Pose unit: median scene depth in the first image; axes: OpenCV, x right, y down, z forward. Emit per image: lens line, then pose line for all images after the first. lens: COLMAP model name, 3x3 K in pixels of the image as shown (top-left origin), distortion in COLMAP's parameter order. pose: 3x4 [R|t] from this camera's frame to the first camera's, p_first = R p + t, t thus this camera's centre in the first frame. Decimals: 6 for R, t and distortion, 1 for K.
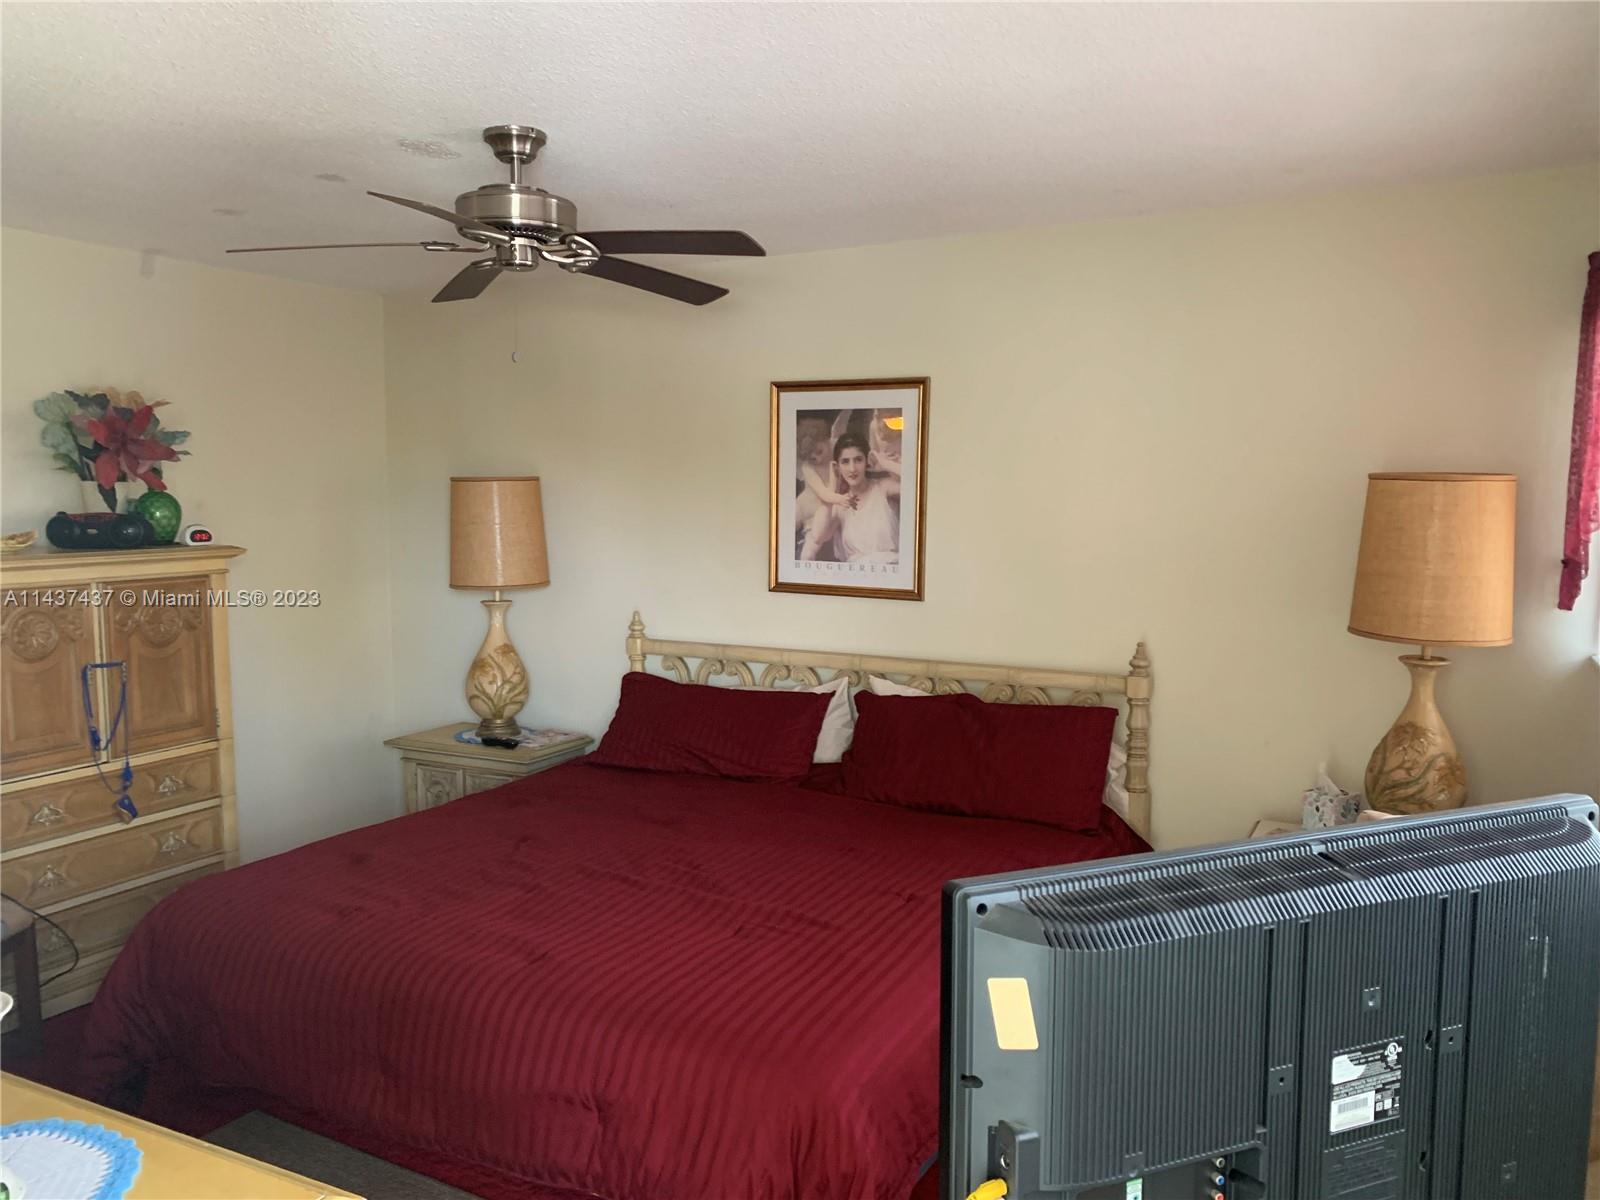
lens RADIAL K [[1216.9, 0, 800.0], [0, 1216.9, 600.0], [0, 0, 1]] dist [0.096281, -0.149814]
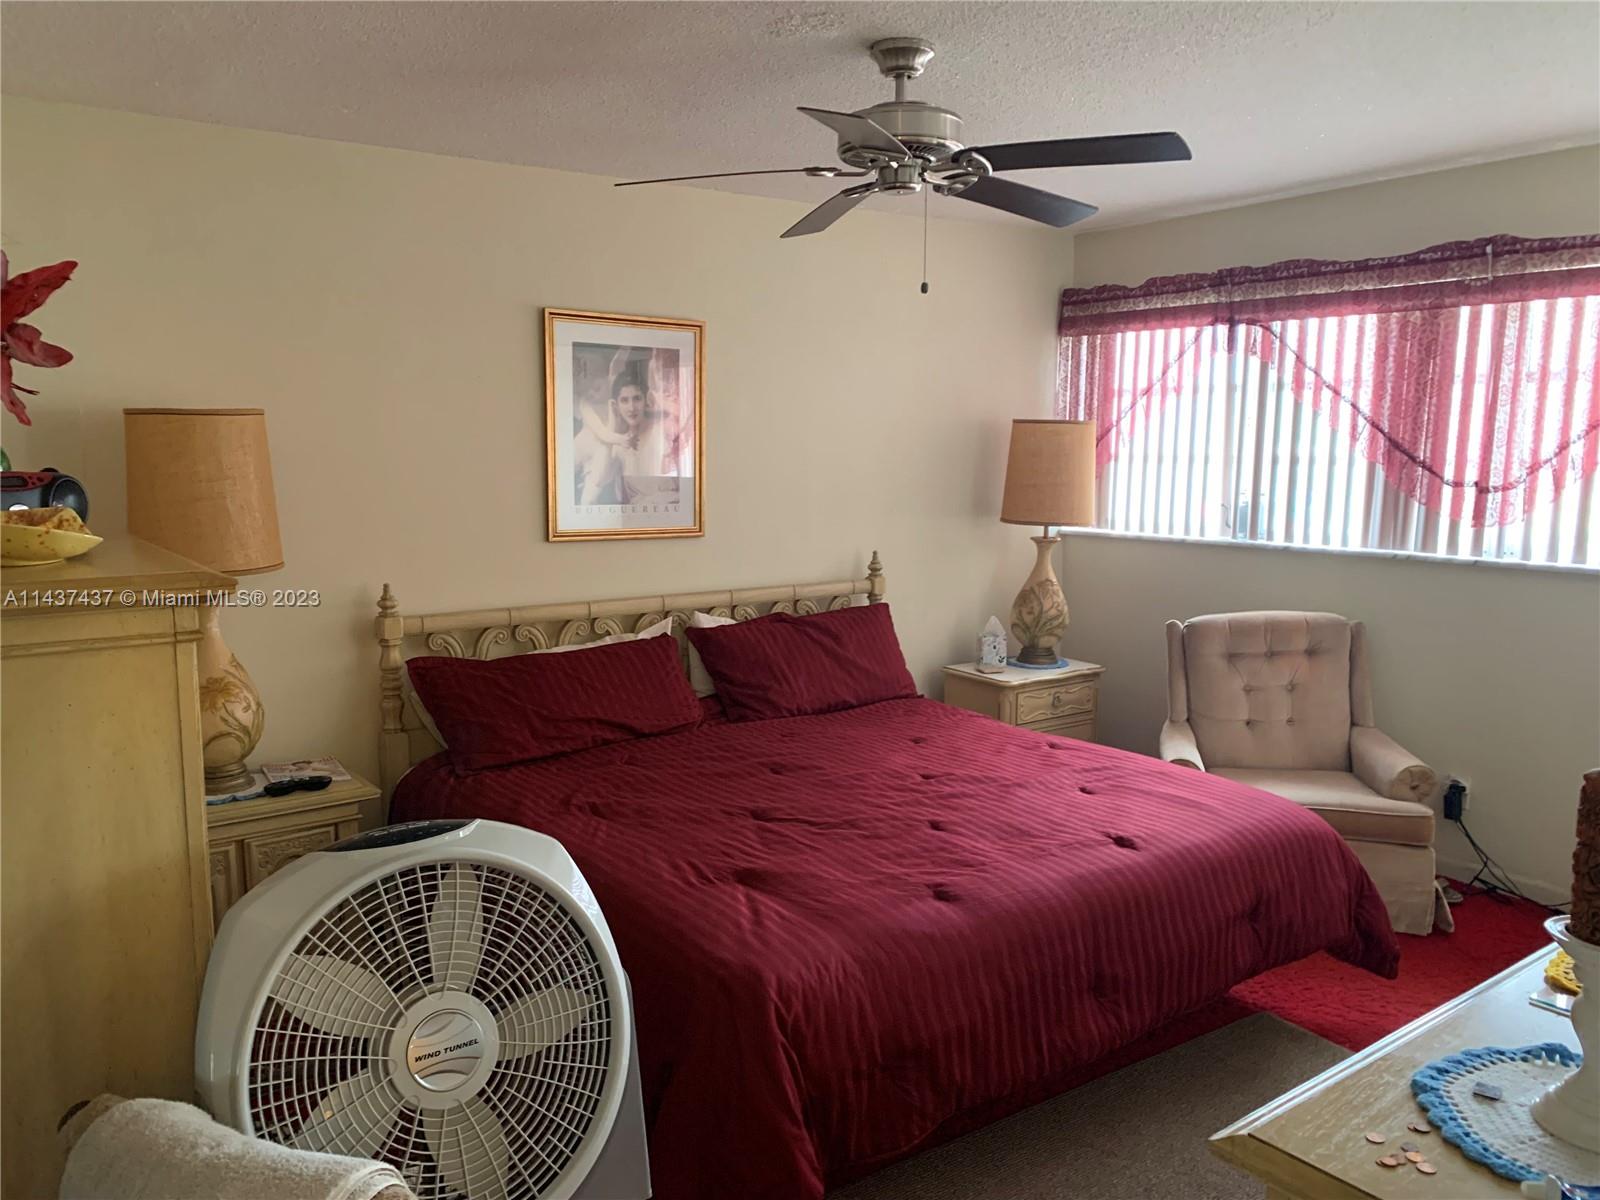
lens RADIAL K [[1222.8, 0, 800.8], [0, 1222.8, 605.5], [0, 0, 1]] dist [0.104372, -0.168727]
pose [[0.431432, -0.127762, 0.893053, -0.799678], [0.076418, 0.991539, 0.104934, -0.043346], [-0.898903, 0.022973, 0.437545, 0.448207]]
